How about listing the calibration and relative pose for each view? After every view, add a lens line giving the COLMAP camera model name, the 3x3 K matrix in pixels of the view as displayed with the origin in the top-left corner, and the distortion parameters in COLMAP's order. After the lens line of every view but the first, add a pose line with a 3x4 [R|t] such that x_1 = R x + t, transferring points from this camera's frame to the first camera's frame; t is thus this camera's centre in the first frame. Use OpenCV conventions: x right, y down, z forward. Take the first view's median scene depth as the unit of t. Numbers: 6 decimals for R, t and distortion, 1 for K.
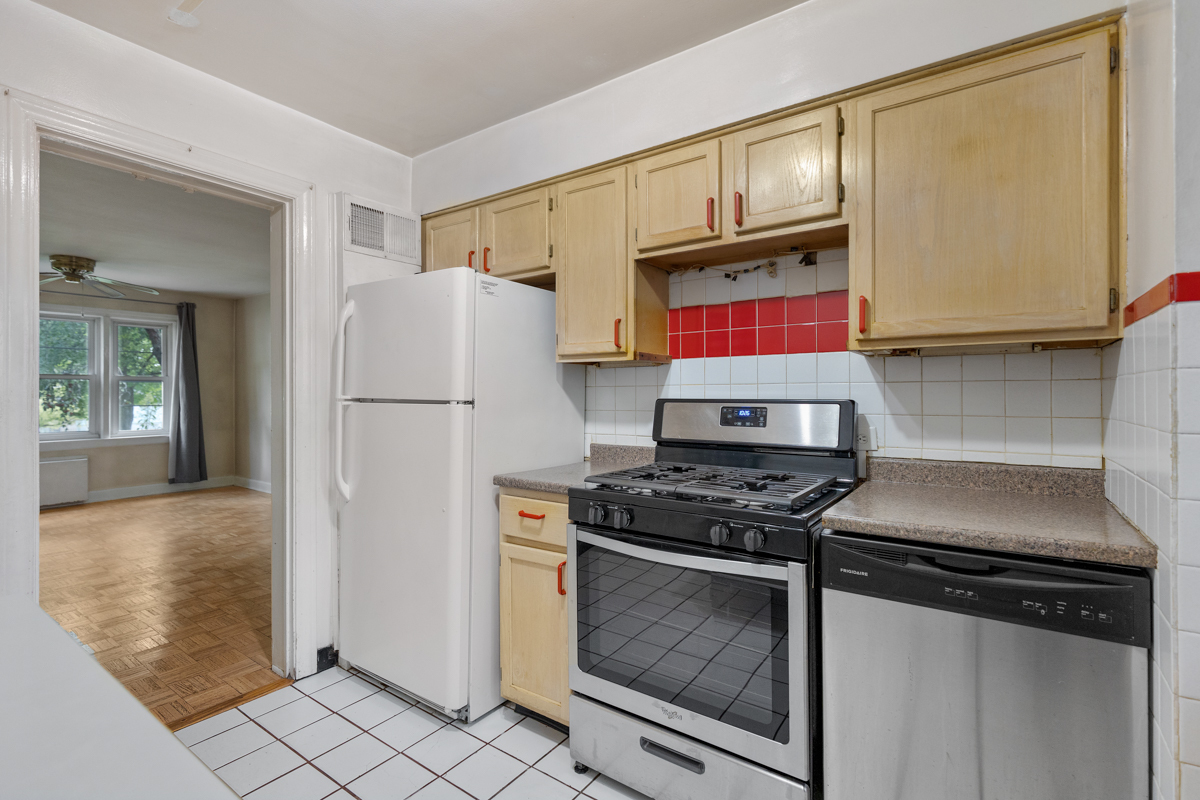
lens RADIAL K [[549.4, 0, 600.1], [0, 549.4, 392.1], [0, 0, 1]] dist [0.008539, -0.002794]
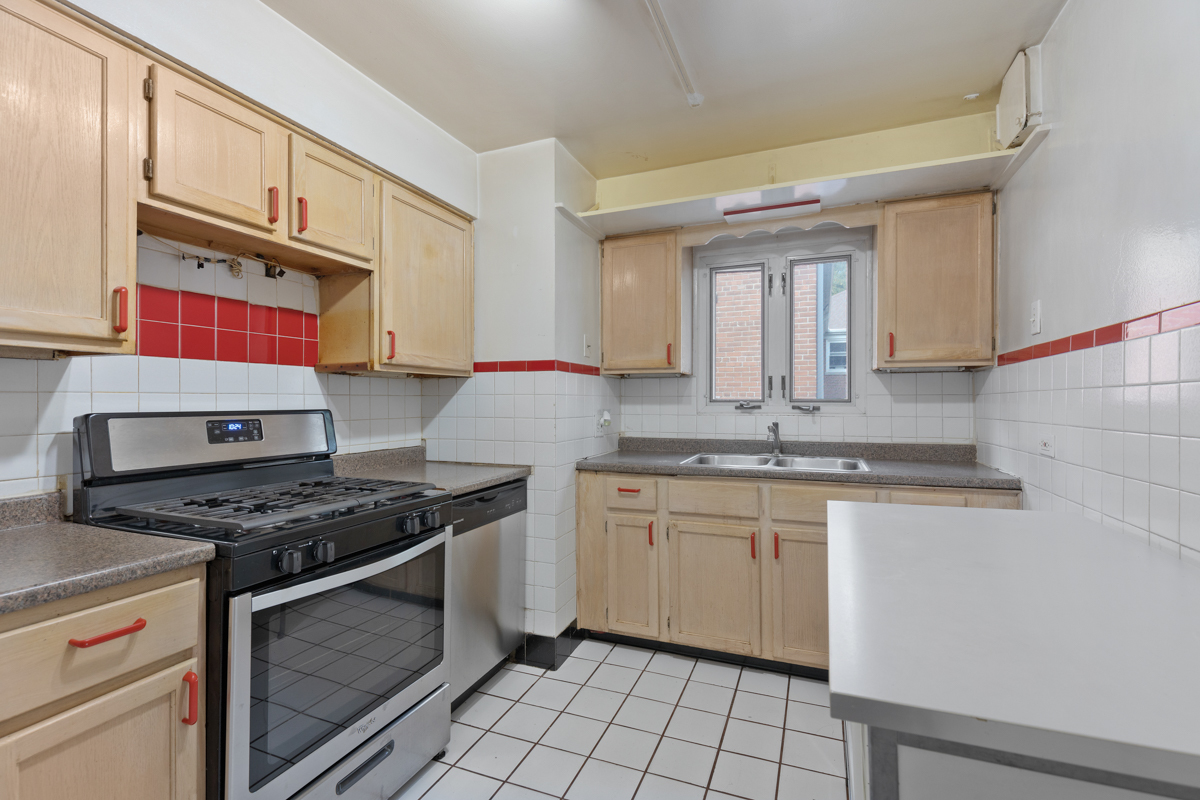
lens RADIAL K [[549.4, 0, 594.5], [0, 549.4, 399.4], [0, 0, 1]] dist [0.008539, -0.002794]
pose [[-0.223528, 0.003980, 0.974689, -0.740721], [-0.002544, 0.999986, -0.004666, -0.003159], [-0.974694, -0.003522, -0.223515, 0.647391]]
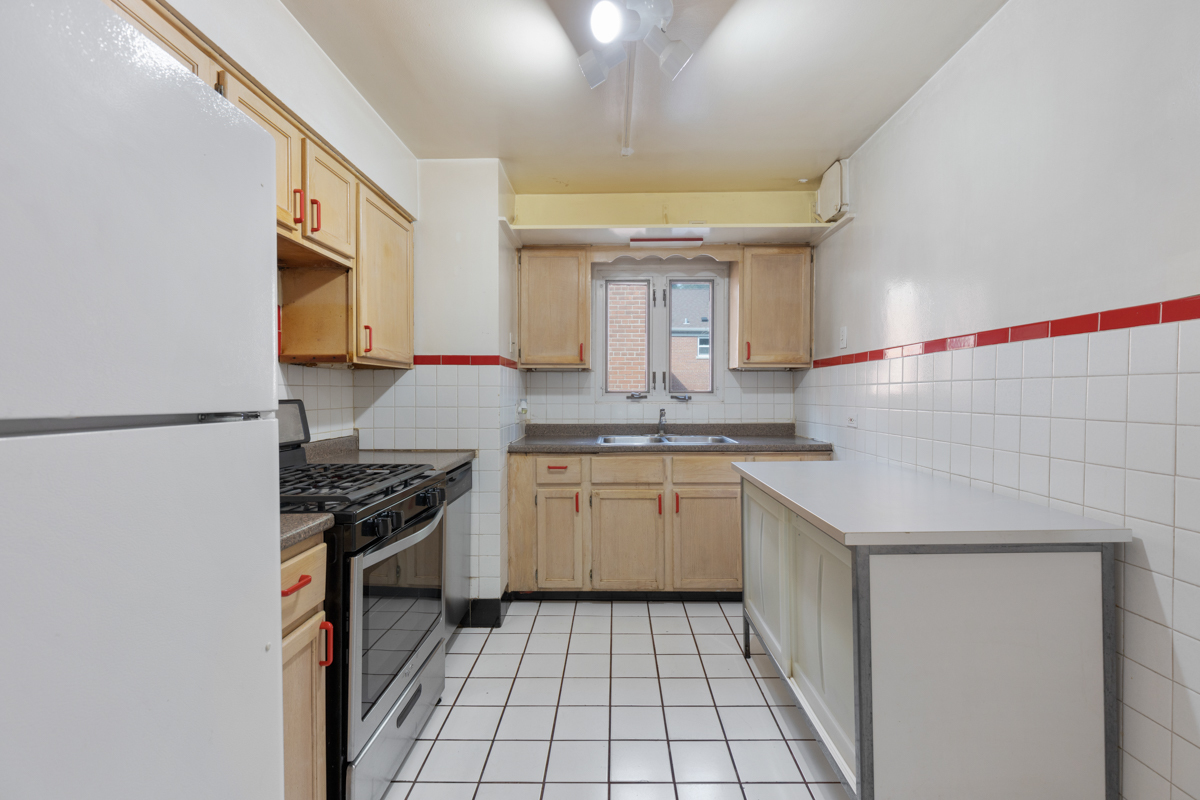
lens RADIAL K [[549.4, 0, 608.5], [0, 549.4, 399.0], [0, 0, 1]] dist [0.008539, -0.002794]
pose [[-0.563836, -0.009584, 0.825831, -0.834838], [-0.002540, 0.999948, 0.009871, -0.001159], [-0.825883, 0.003468, -0.563831, 1.022405]]
